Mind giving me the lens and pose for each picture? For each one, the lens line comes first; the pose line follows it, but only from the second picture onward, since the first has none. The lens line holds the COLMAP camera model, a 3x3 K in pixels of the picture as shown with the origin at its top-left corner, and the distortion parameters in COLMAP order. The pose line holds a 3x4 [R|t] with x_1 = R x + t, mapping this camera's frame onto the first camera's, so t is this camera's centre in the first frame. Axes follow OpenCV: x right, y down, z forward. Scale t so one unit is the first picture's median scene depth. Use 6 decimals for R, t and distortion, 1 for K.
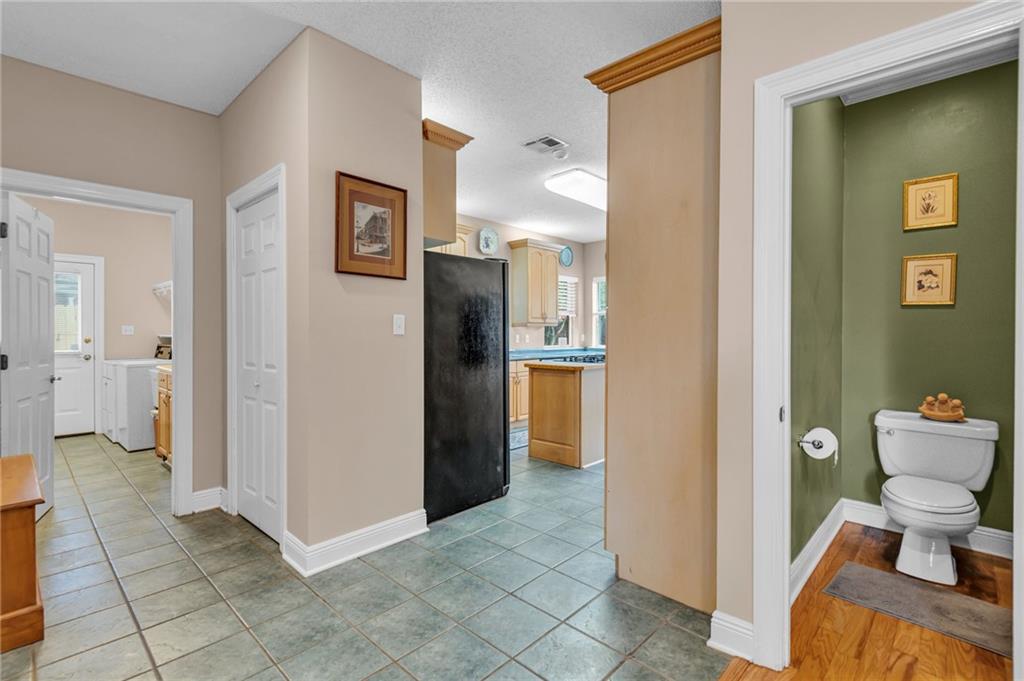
lens RADIAL K [[484.0, 0, 514.9], [0, 484.0, 337.9], [0, 0, 1]] dist [-0.001739, -0.000389]
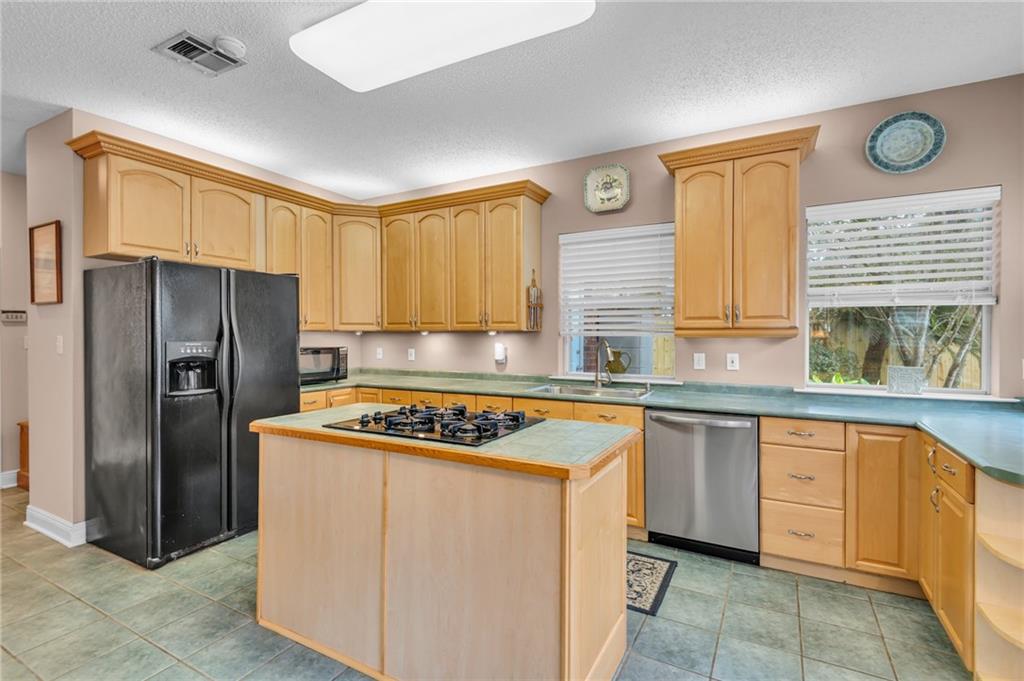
lens RADIAL K [[482.4, 0, 512.0], [0, 482.4, 340.5], [0, 0, 1]] dist [0.018377, -0.000263]
pose [[0.246087, 0.003161, -0.969243, 0.399804], [-0.019639, 0.999806, -0.001726, -0.013886], [0.969049, 0.019460, 0.246101, 0.647250]]
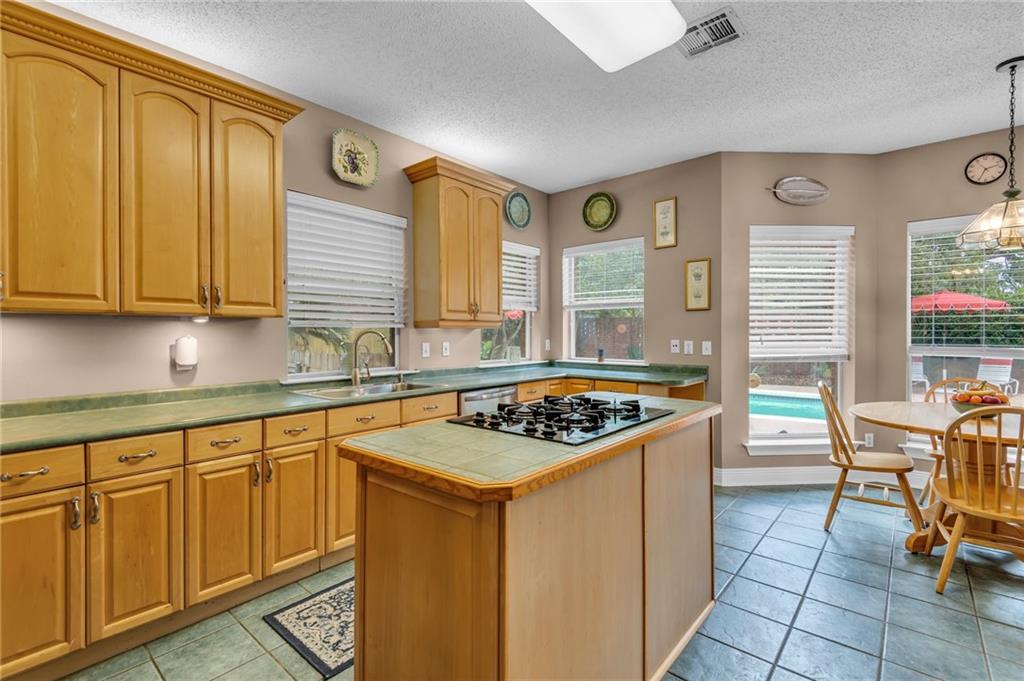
lens RADIAL K [[461.5, 0, 521.0], [0, 461.5, 344.9], [0, 0, 1]] dist [-0.000967, -0.000180]
pose [[0.998257, -0.009214, 0.058294, 0.076427], [0.008594, 0.999904, 0.010885, -0.008097], [-0.058388, -0.010365, 0.998240, 0.442045]]
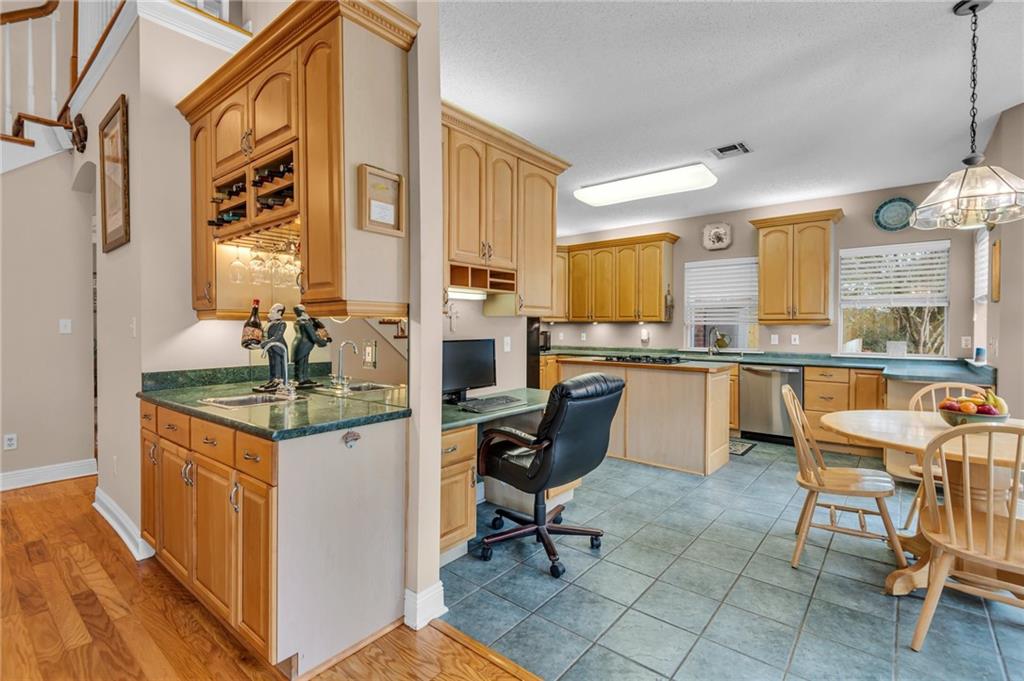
lens RADIAL K [[484.0, 0, 514.9], [0, 484.0, 337.9], [0, 0, 1]] dist [-0.001739, -0.000389]
pose [[0.076670, 0.016074, -0.996927, 0.728432], [-0.020576, 0.999683, 0.014536, -0.003519], [0.996844, 0.019398, 0.076976, 0.464989]]
